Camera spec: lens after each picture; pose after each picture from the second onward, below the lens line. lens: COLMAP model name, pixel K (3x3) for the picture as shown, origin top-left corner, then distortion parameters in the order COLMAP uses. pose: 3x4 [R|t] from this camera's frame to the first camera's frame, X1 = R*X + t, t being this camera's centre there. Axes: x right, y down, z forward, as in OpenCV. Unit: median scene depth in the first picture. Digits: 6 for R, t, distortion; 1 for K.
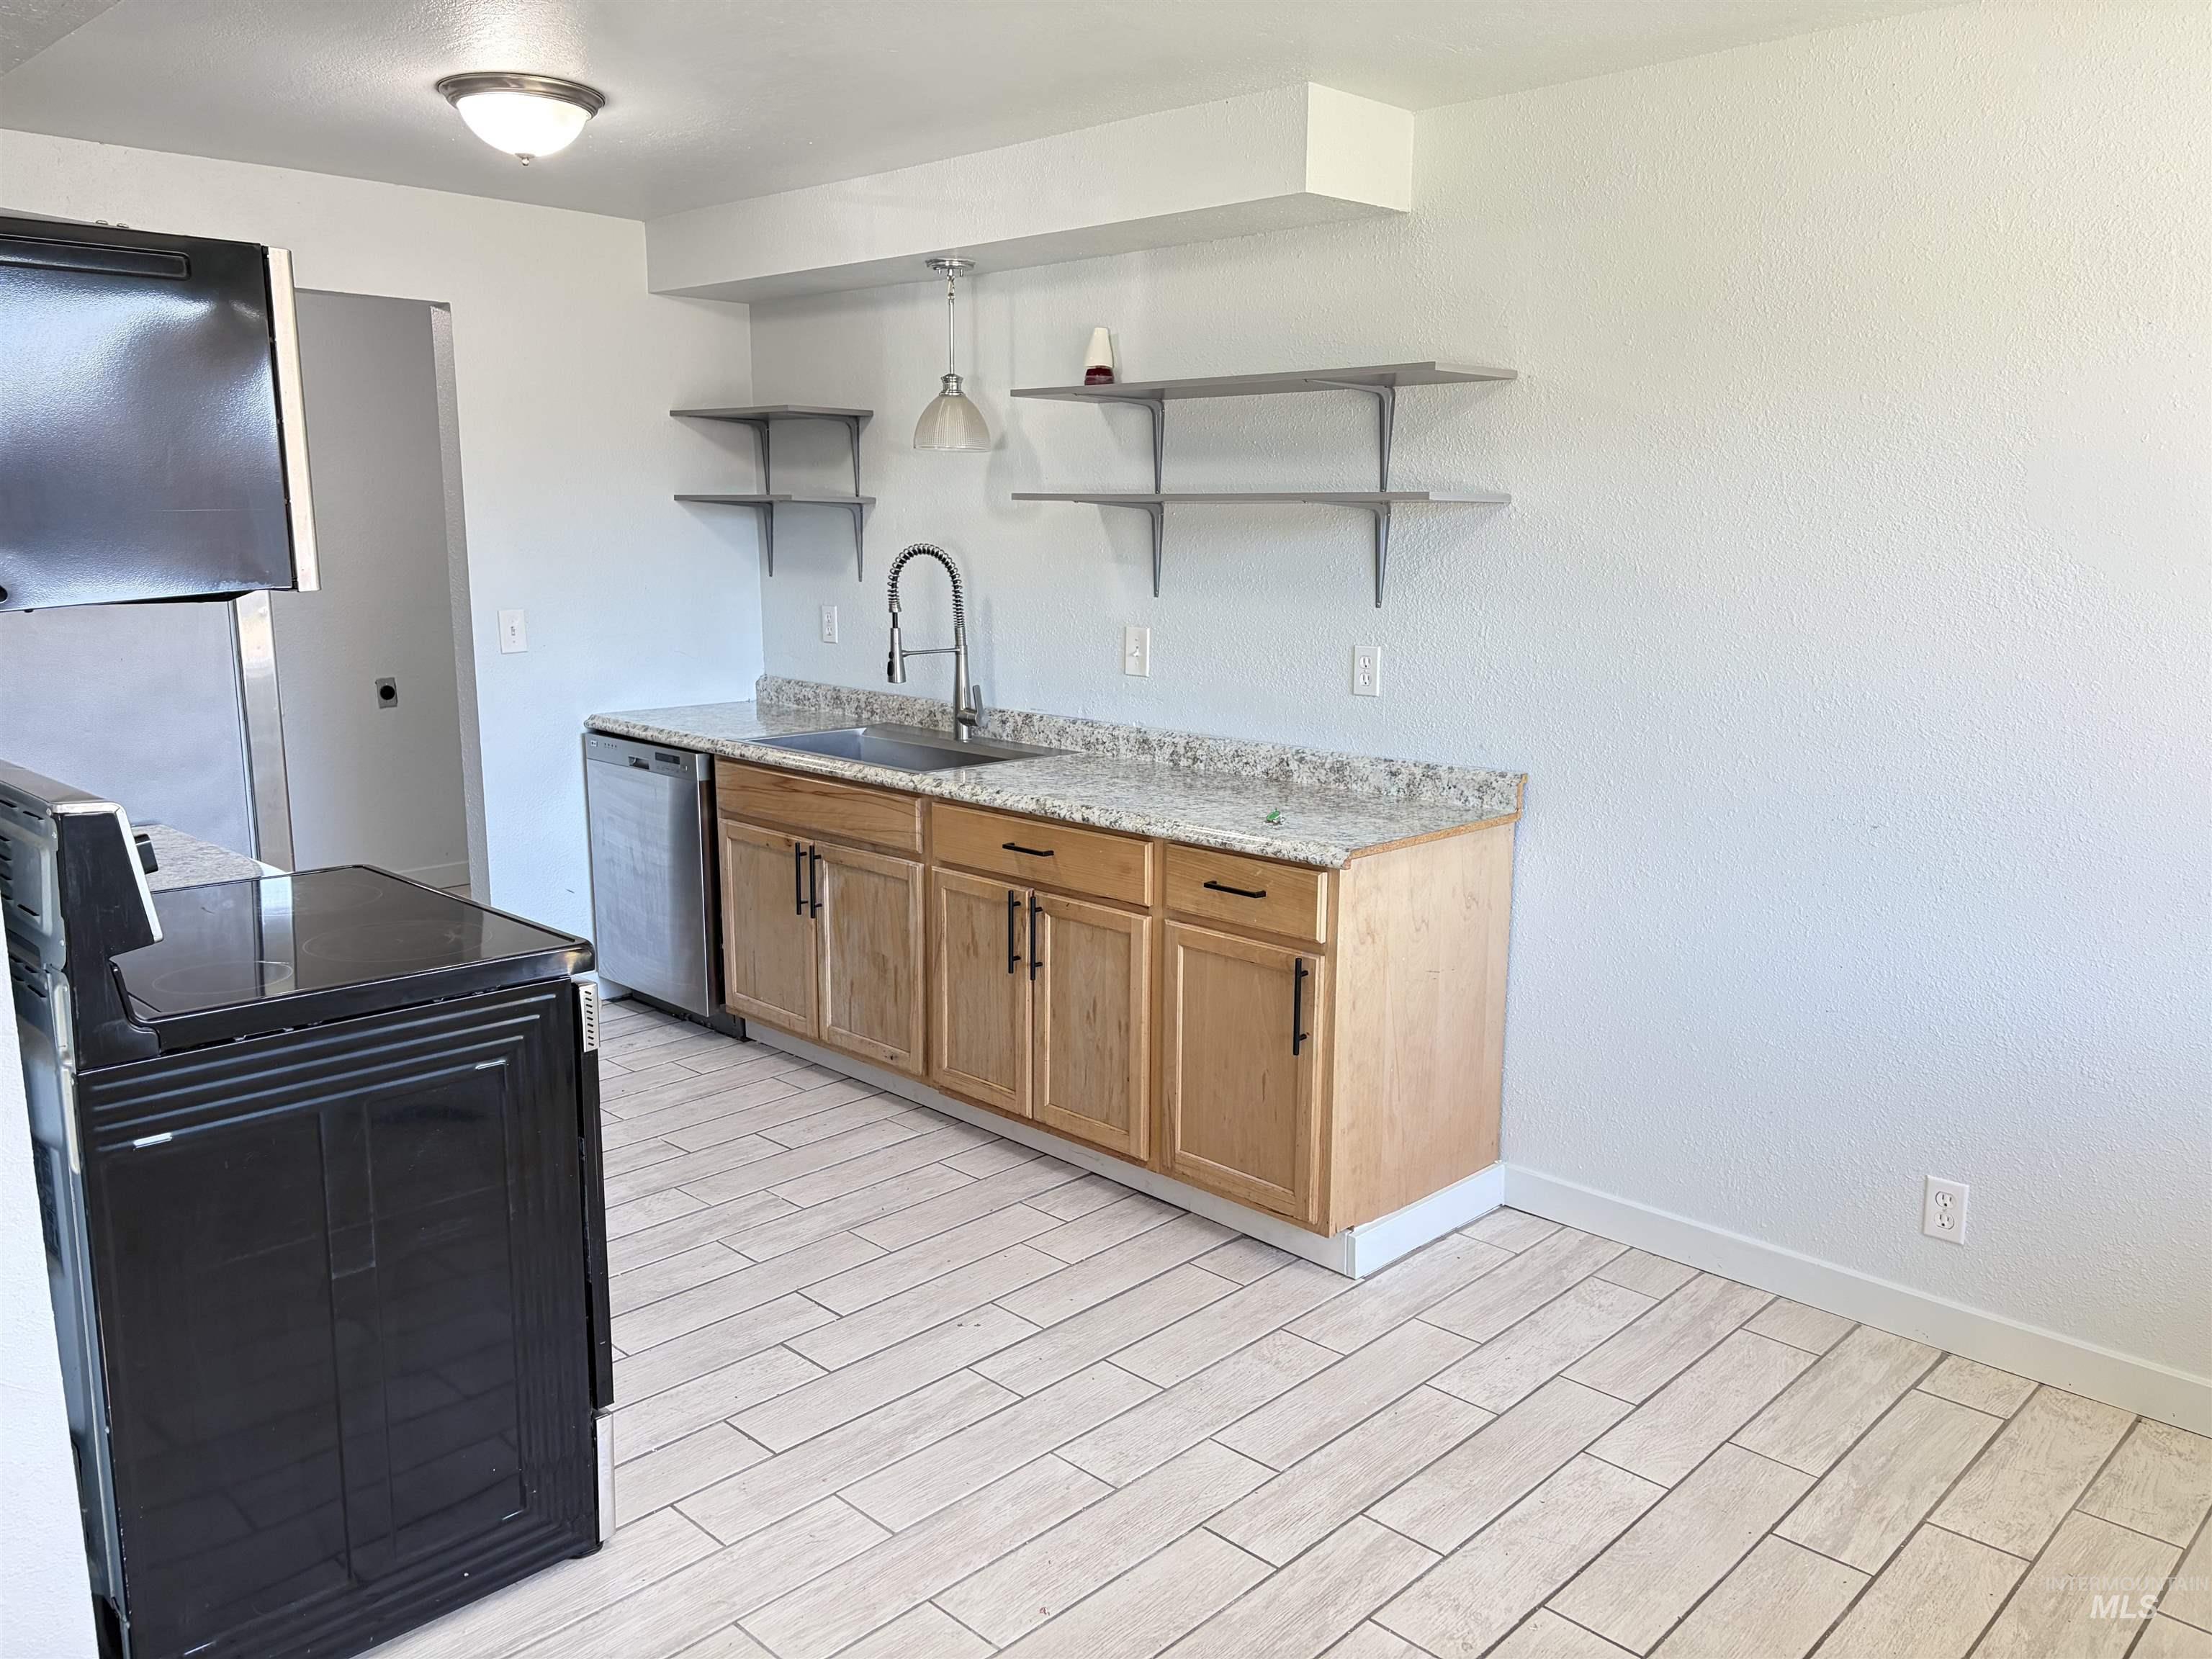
lens RADIAL K [[1672.0, 0, 1106.8], [0, 1672.0, 830.7], [0, 0, 1]] dist [0.105929, -0.126546]
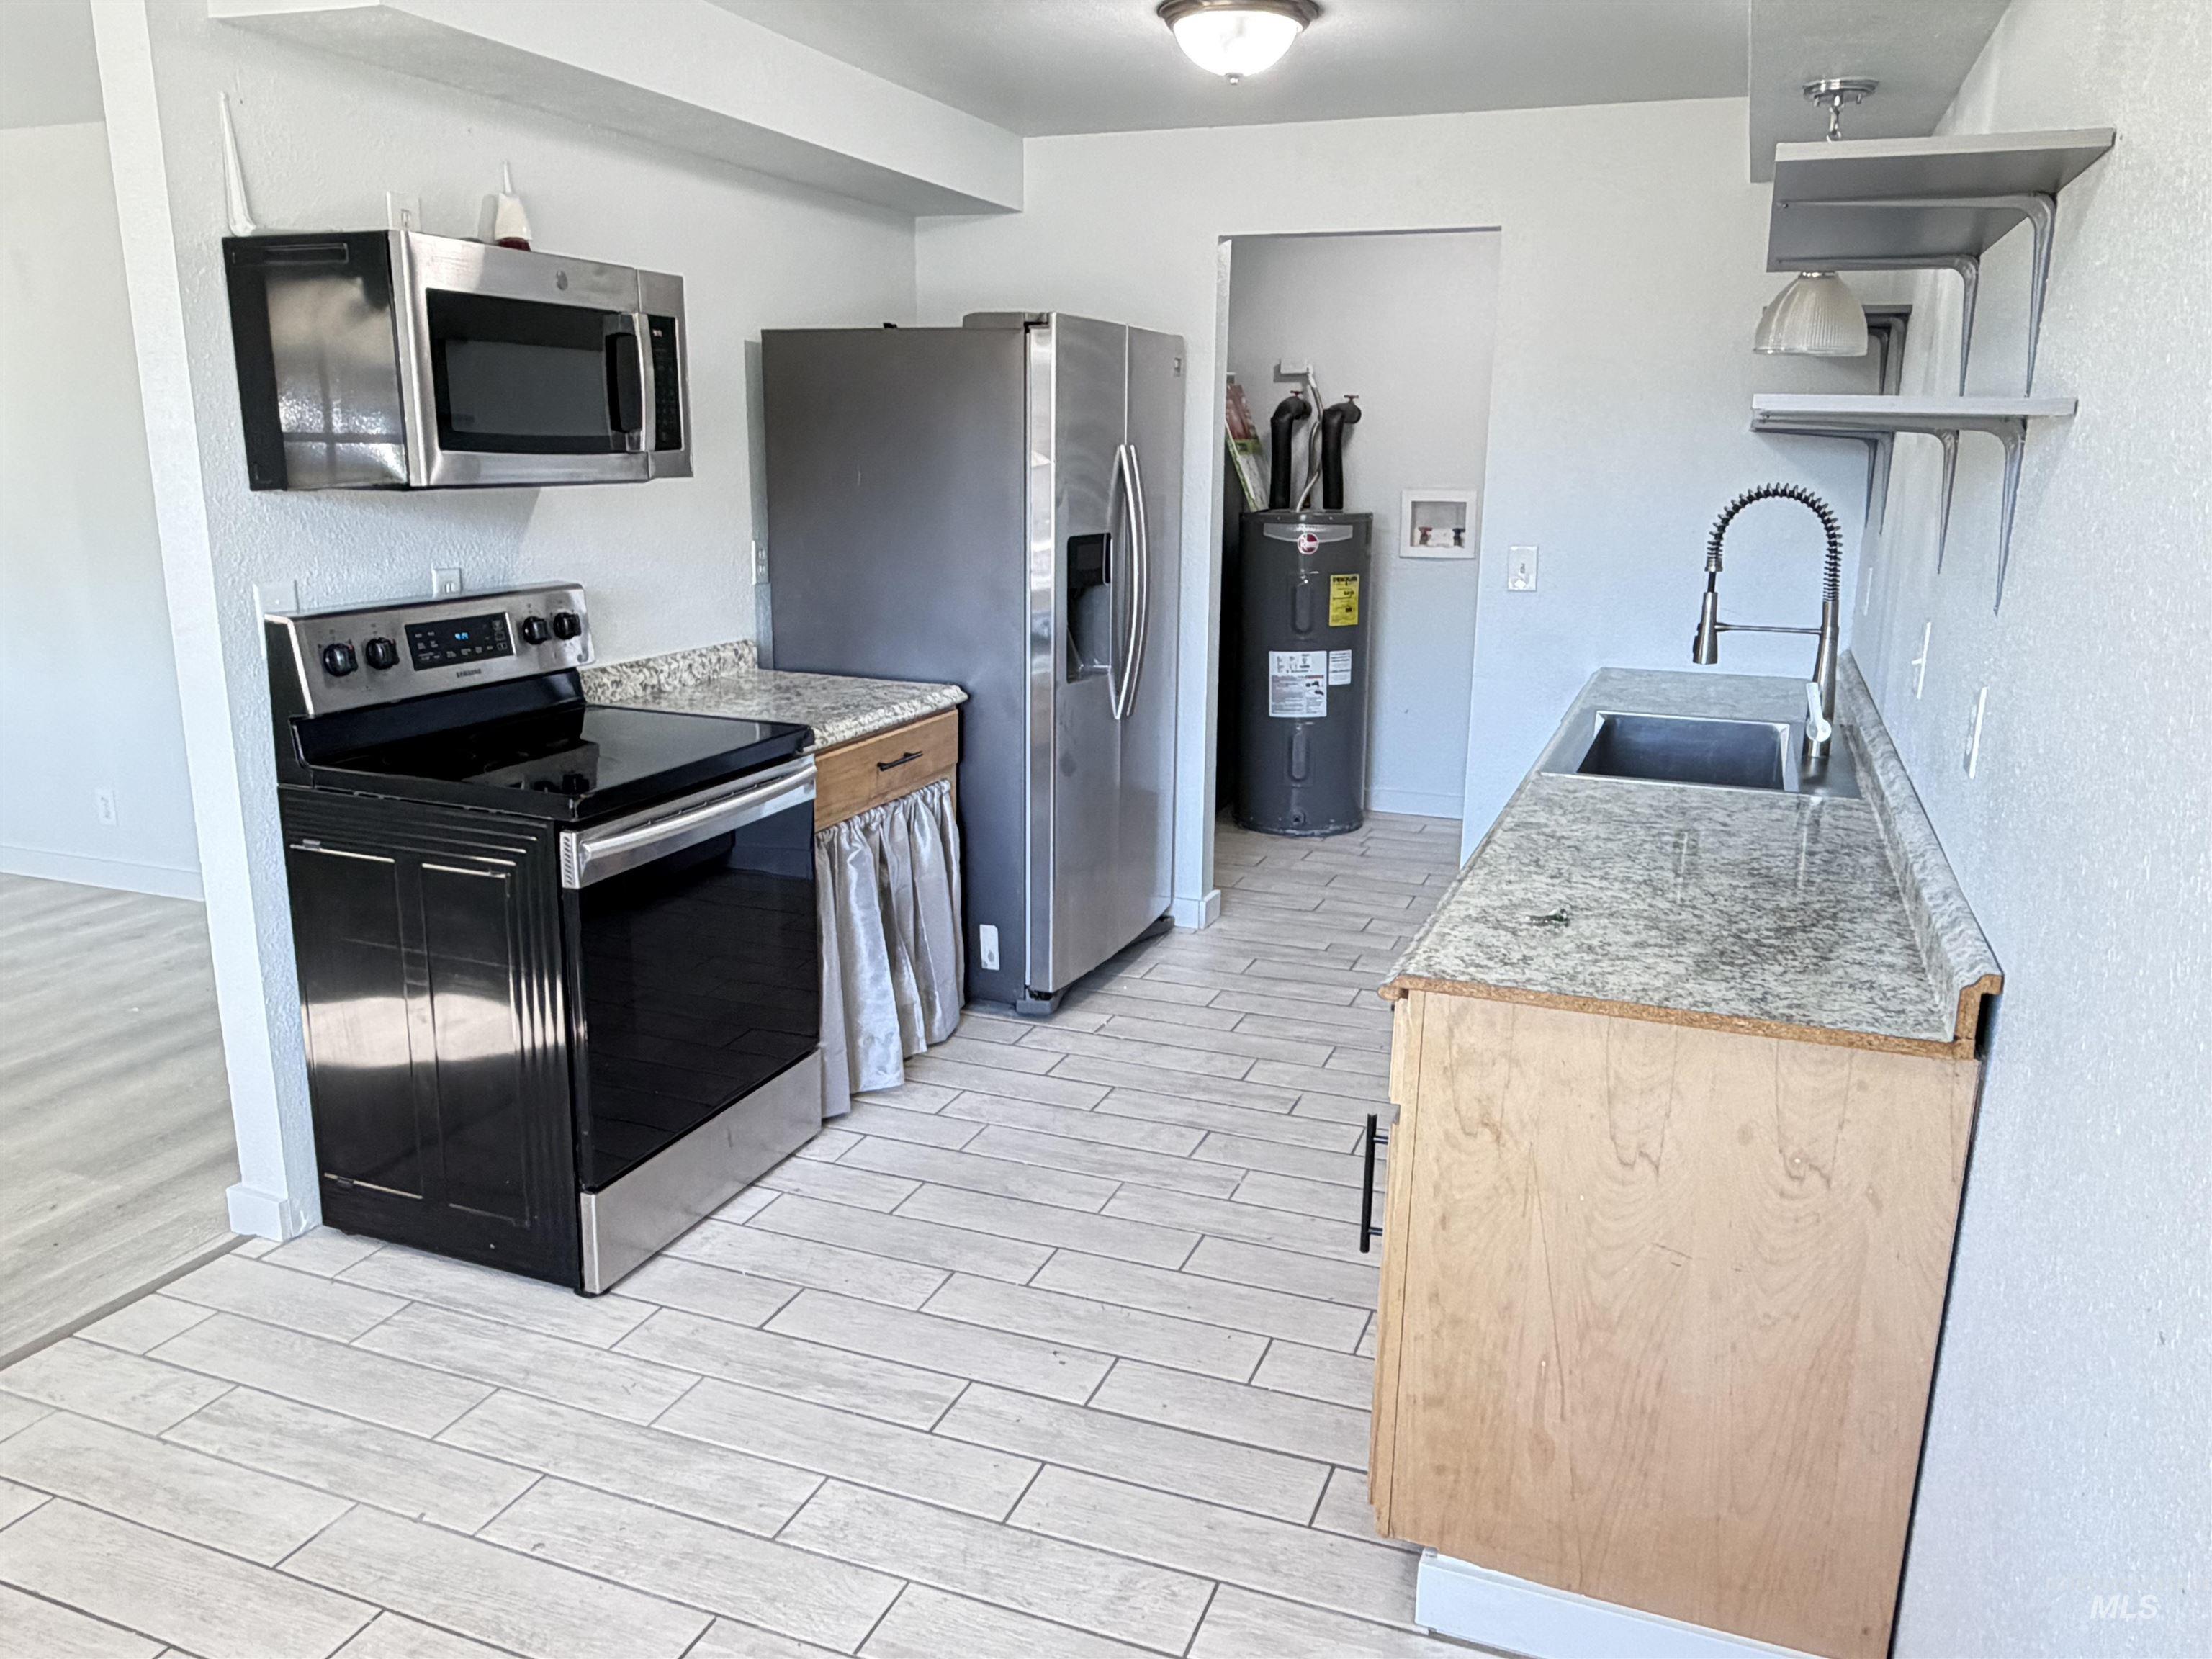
lens RADIAL K [[1616.2, 0, 1114.0], [0, 1616.2, 840.8], [0, 0, 1]] dist [-0.006927, 0.003400]
pose [[0.398175, 0.223077, -0.889772, 0.529885], [-0.179079, 0.970220, 0.163108, -0.097656], [0.899660, 0.094394, 0.426265, 0.540476]]
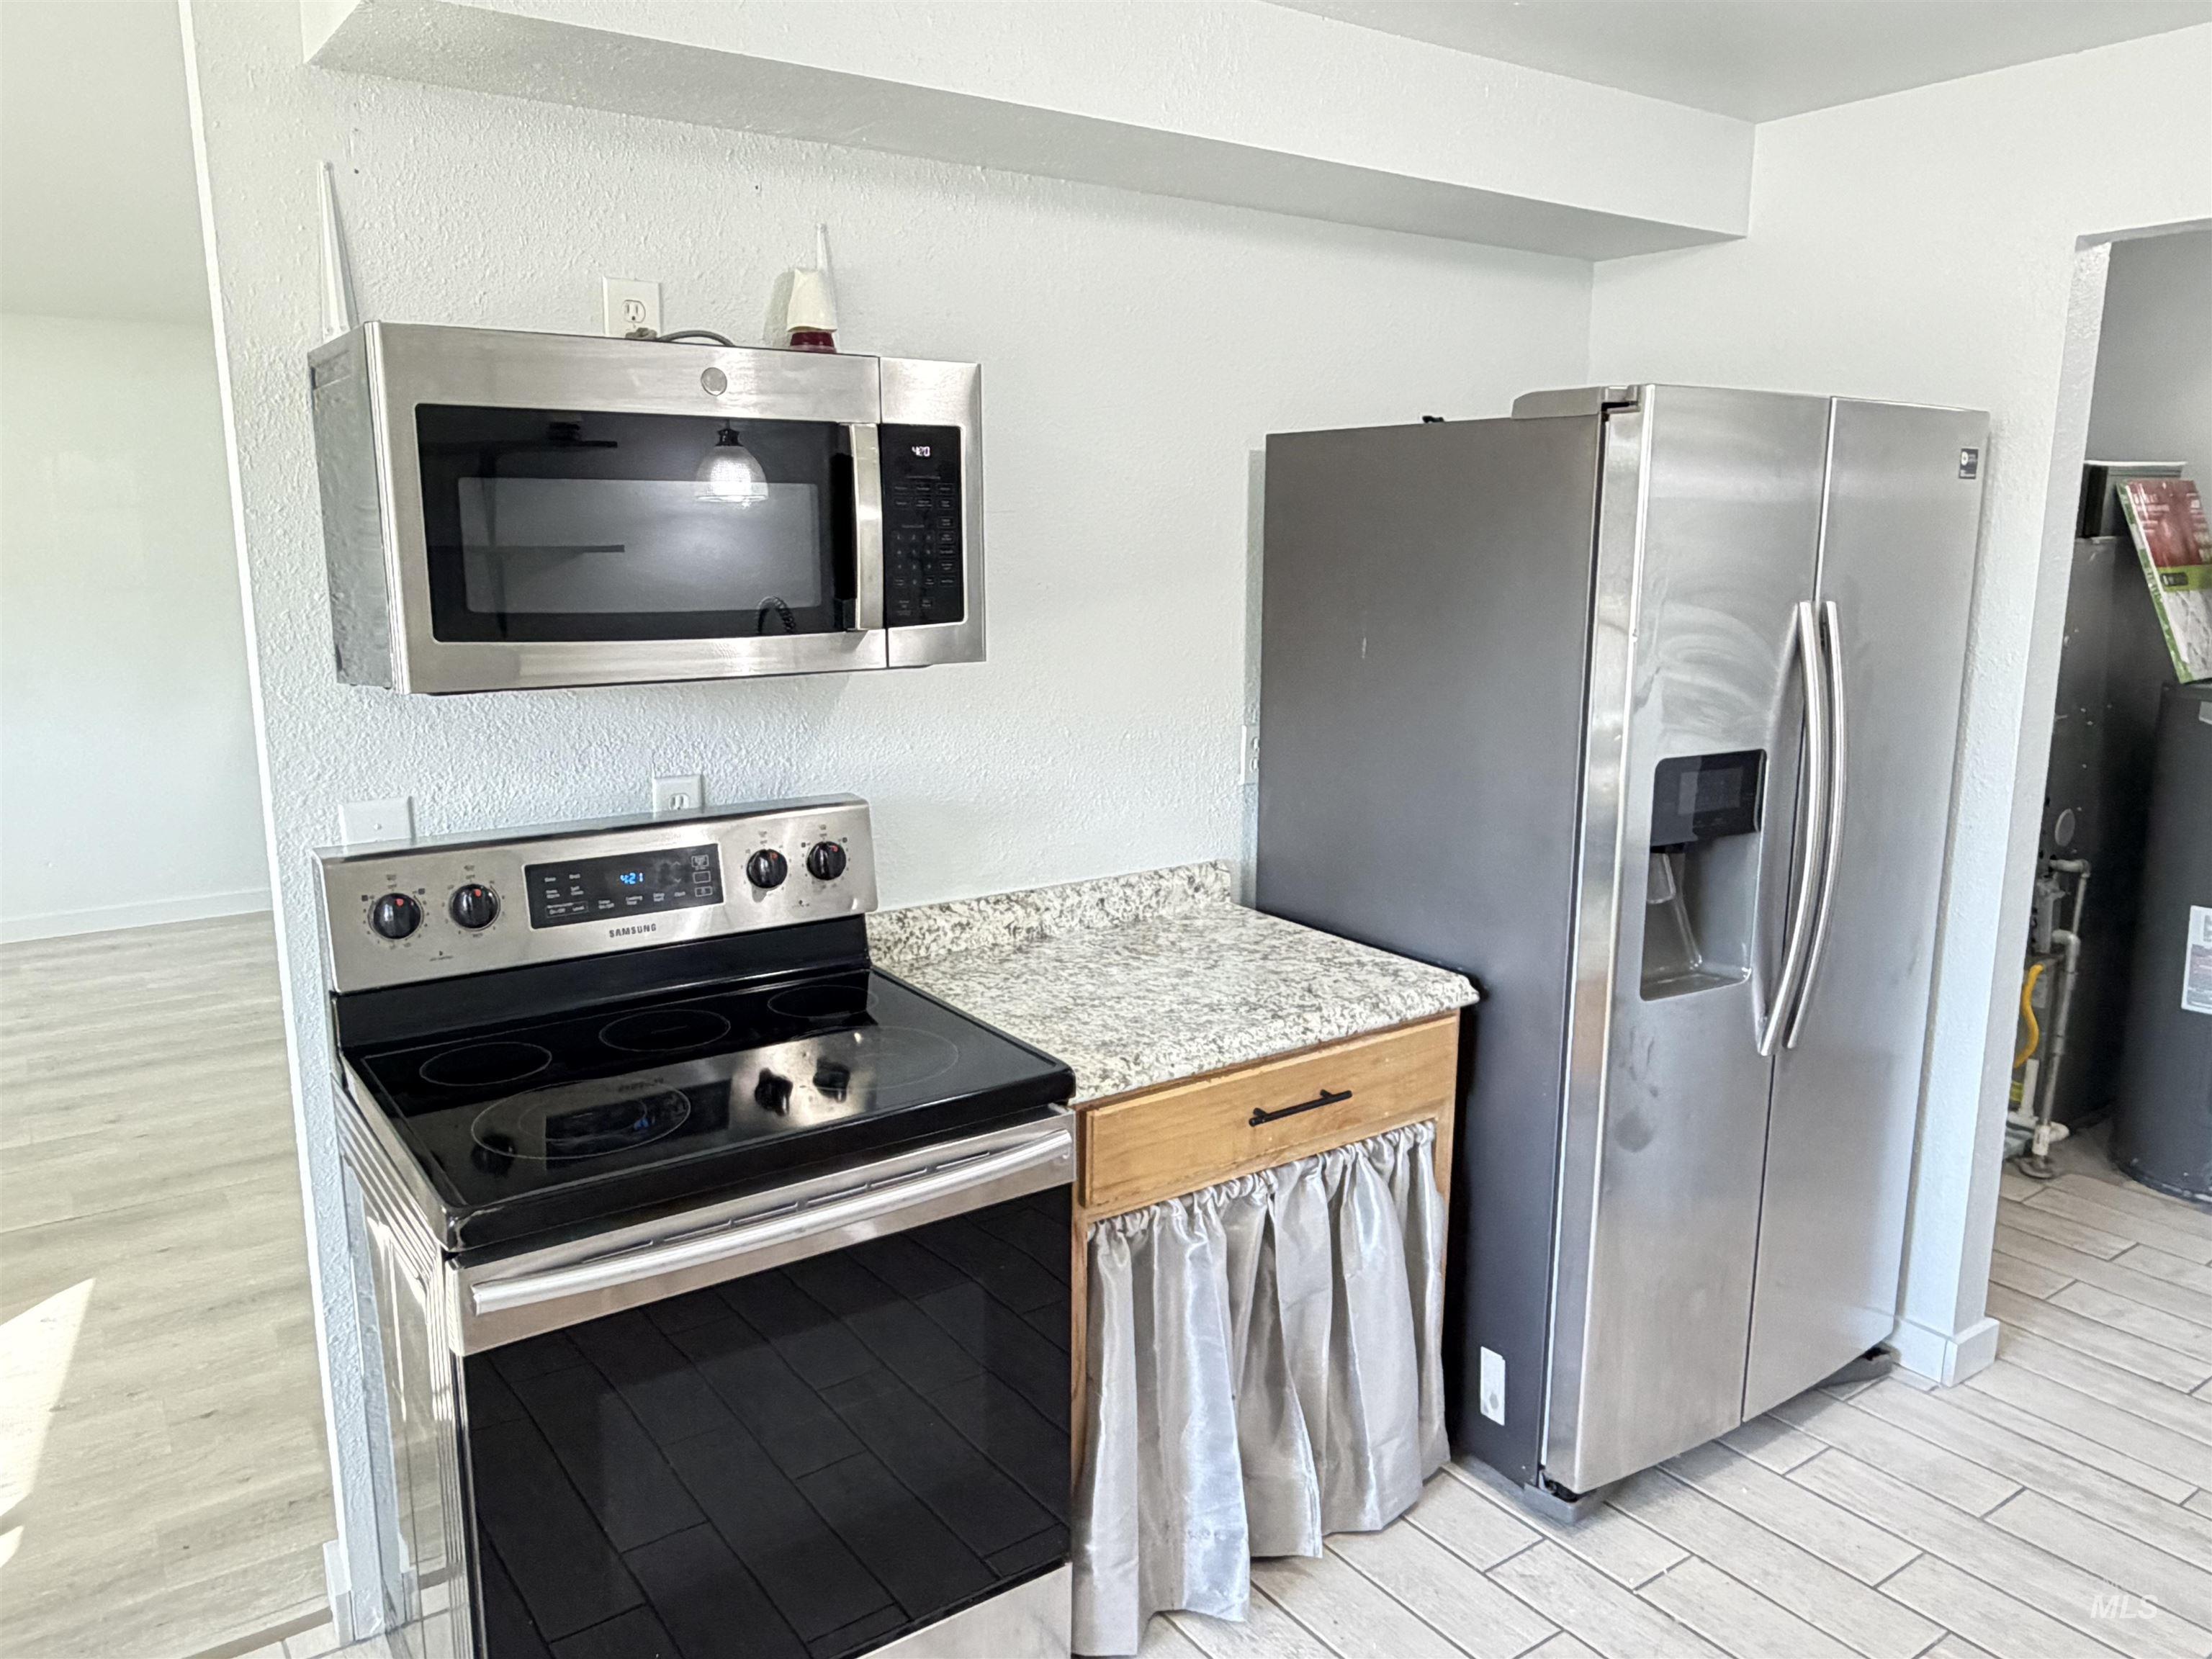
lens RADIAL K [[1571.7, 0, 1102.4], [0, 1571.7, 833.8], [0, 0, 1]] dist [-0.003270, 0.007408]
pose [[-0.179984, 0.184573, -0.966198, 0.162966], [-0.181565, 0.959128, 0.217044, -0.177760], [0.966768, 0.214493, -0.139116, 0.827453]]
